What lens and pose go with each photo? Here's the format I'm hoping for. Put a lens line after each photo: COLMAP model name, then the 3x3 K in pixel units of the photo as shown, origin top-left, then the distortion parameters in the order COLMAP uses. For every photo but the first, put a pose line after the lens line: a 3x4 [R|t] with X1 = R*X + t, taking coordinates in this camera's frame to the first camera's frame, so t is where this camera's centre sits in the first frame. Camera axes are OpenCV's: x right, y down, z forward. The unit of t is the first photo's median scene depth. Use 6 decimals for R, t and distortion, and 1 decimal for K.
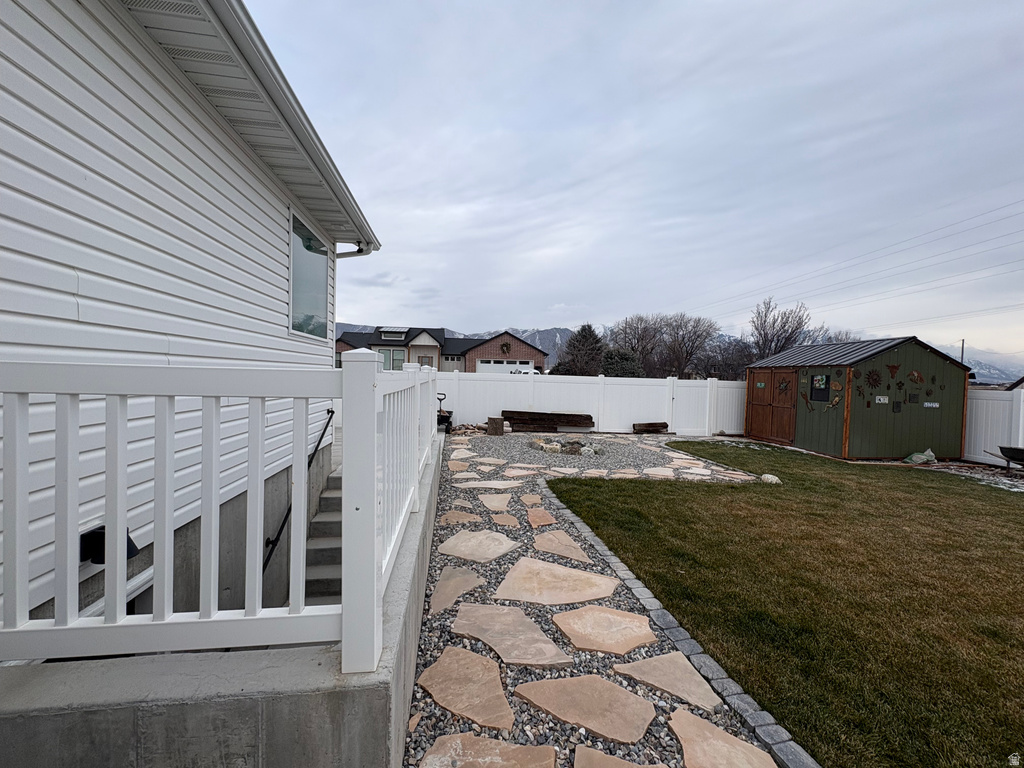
lens RADIAL K [[408.3, 0, 511.3], [0, 408.3, 382.8], [0, 0, 1]] dist [0.000178, -0.000026]
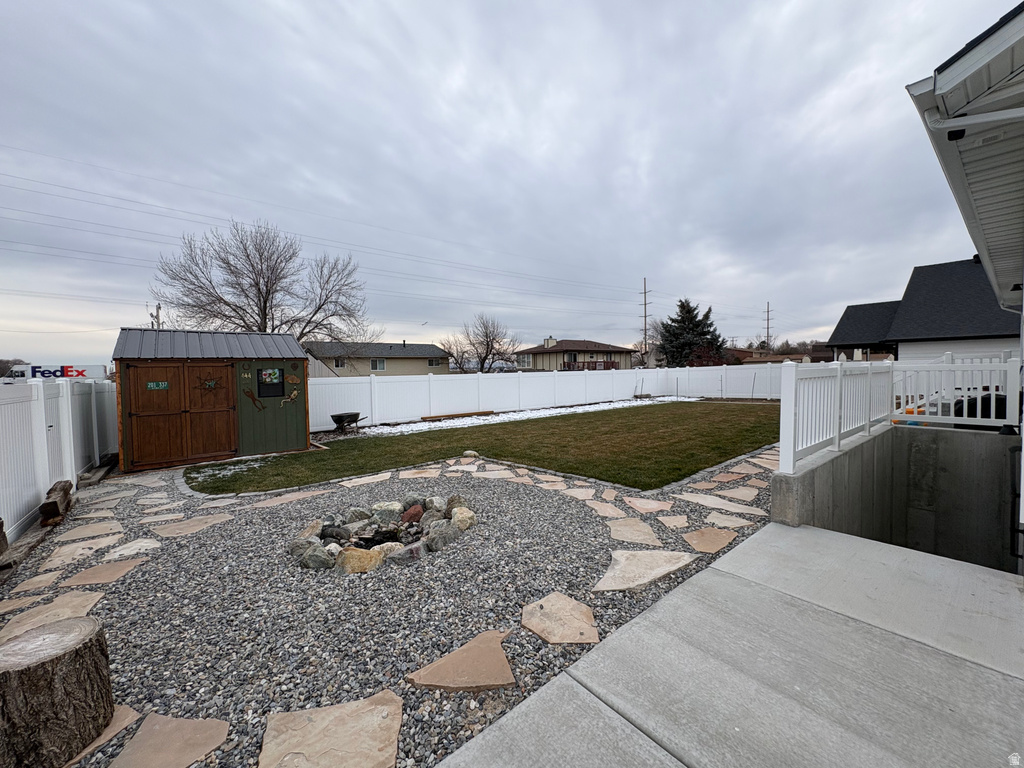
lens RADIAL K [[408.4, 0, 511.0], [0, 408.4, 385.6], [0, 0, 1]] dist [0.000958, -0.000044]
pose [[-0.507559, -0.048979, 0.860224, -0.246570], [0.023864, 0.997201, 0.070858, -0.026472], [-0.861287, 0.056493, -0.504969, 0.801942]]
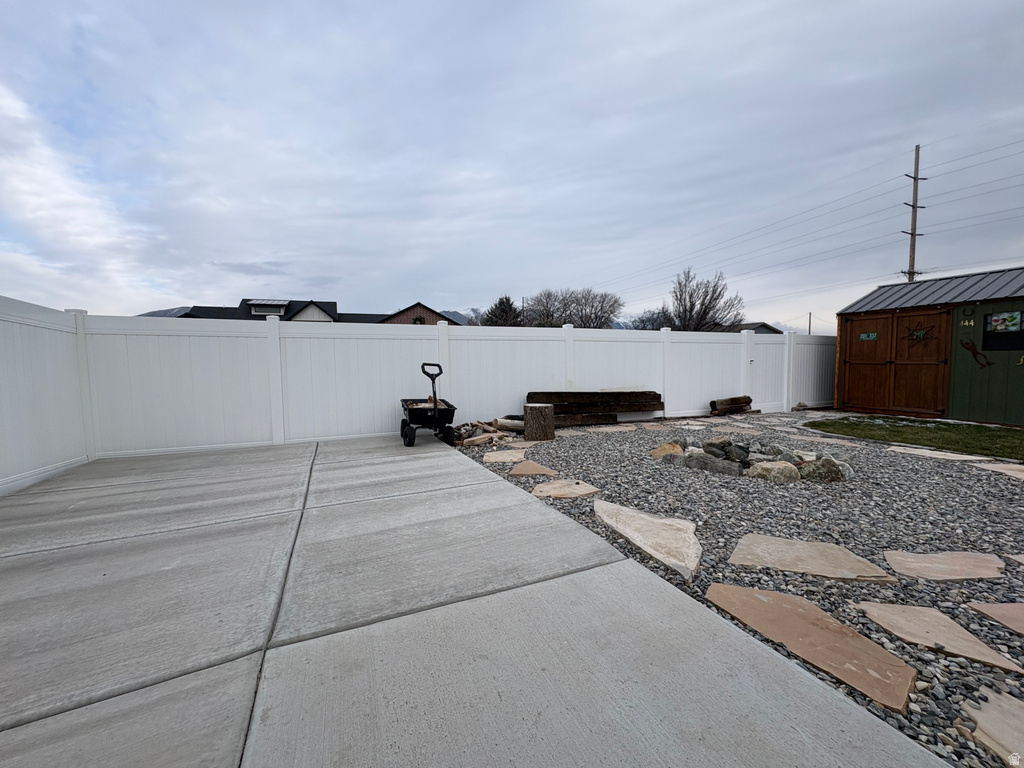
lens RADIAL K [[408.3, 0, 511.3], [0, 408.3, 382.8], [0, 0, 1]] dist [0.000178, -0.000026]
pose [[0.964577, -0.052825, 0.258460, -0.181708], [0.042324, 0.998043, 0.046029, 0.026247], [-0.260385, -0.033459, 0.964925, 0.443124]]
